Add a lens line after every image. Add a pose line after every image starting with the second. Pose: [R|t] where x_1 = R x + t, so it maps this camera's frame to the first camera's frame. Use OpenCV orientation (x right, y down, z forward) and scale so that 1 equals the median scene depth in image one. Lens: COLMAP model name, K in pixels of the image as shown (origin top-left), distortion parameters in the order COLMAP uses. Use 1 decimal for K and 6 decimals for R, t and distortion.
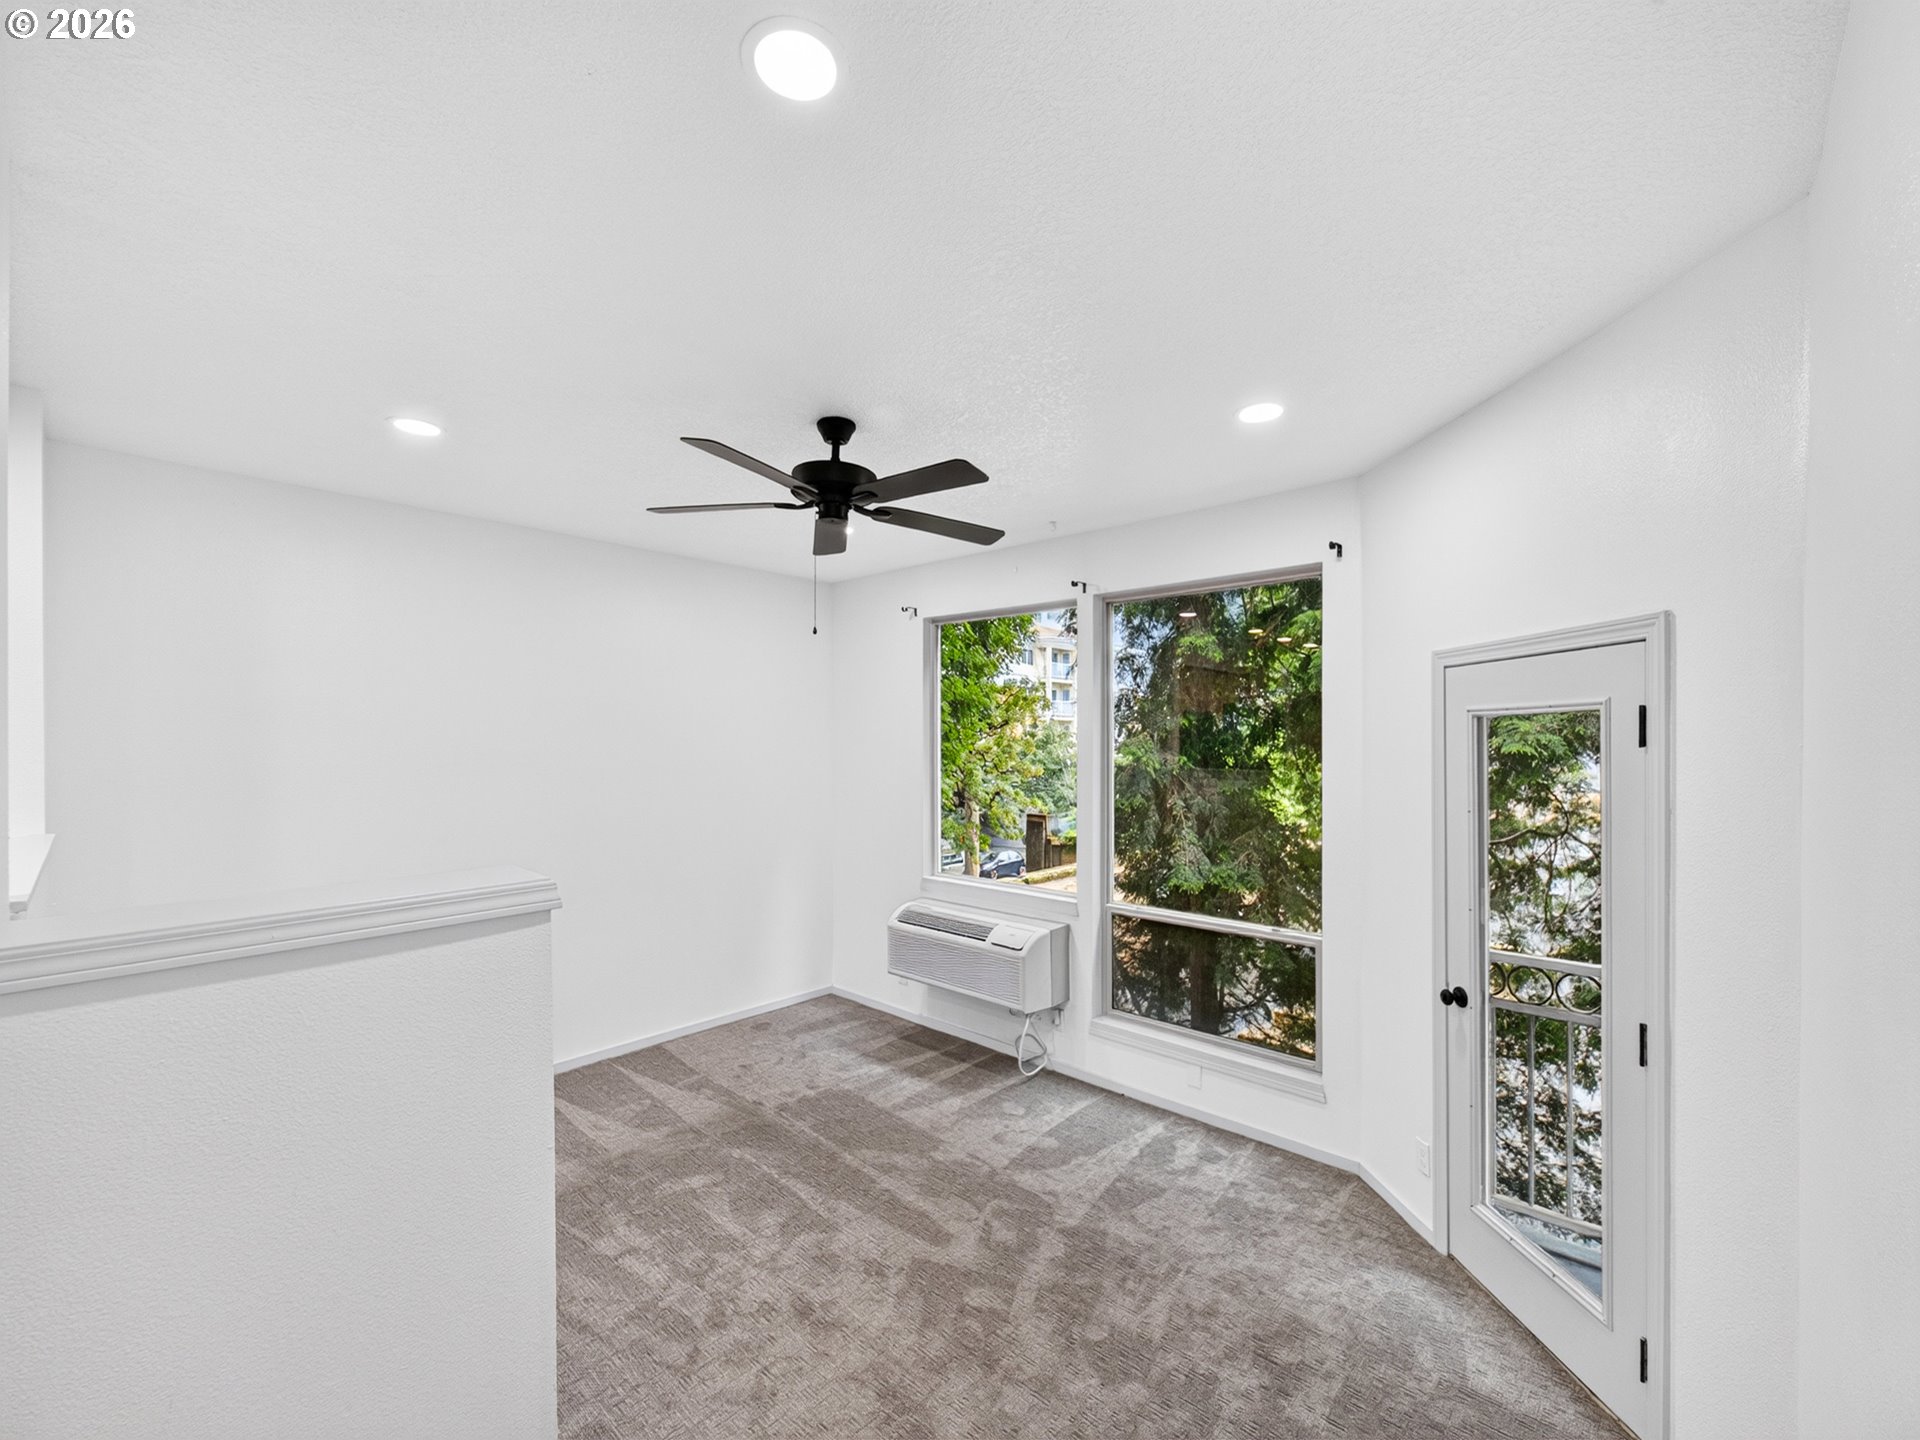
lens RADIAL K [[790.8, 0, 958.2], [0, 790.8, 741.1], [0, 0, 1]] dist [-0.000404, -0.000315]
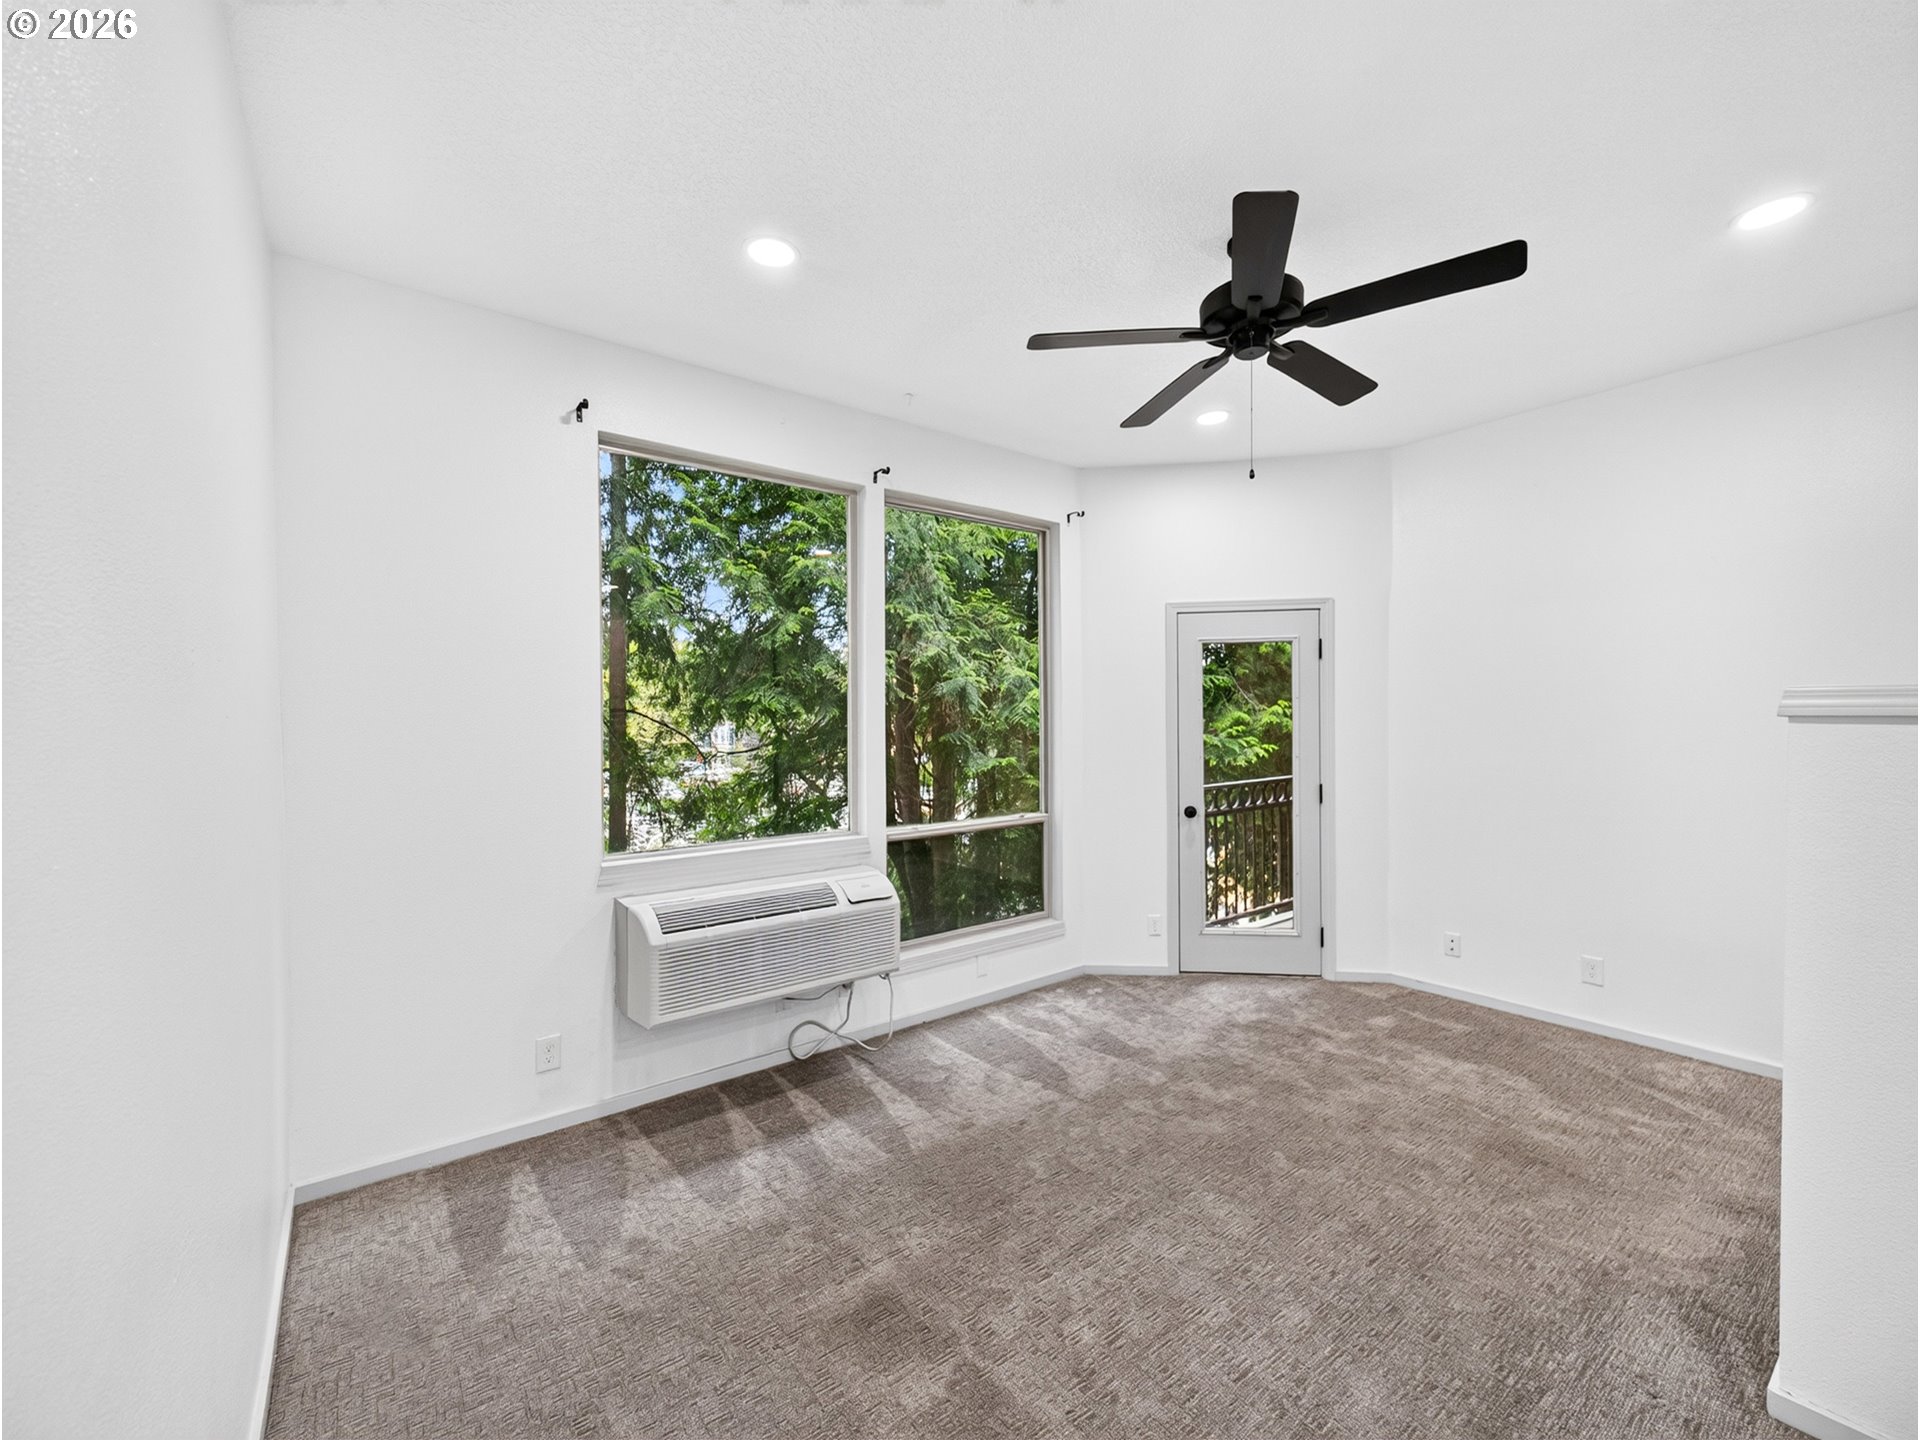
lens RADIAL K [[790.8, 0, 958.2], [0, 790.8, 741.1], [0, 0, 1]] dist [-0.000404, -0.000315]
pose [[0.179359, -0.035475, 0.983144, -0.740258], [0.012692, 0.999350, 0.033744, 0.074350], [-0.983702, 0.006426, 0.179693, 0.806158]]
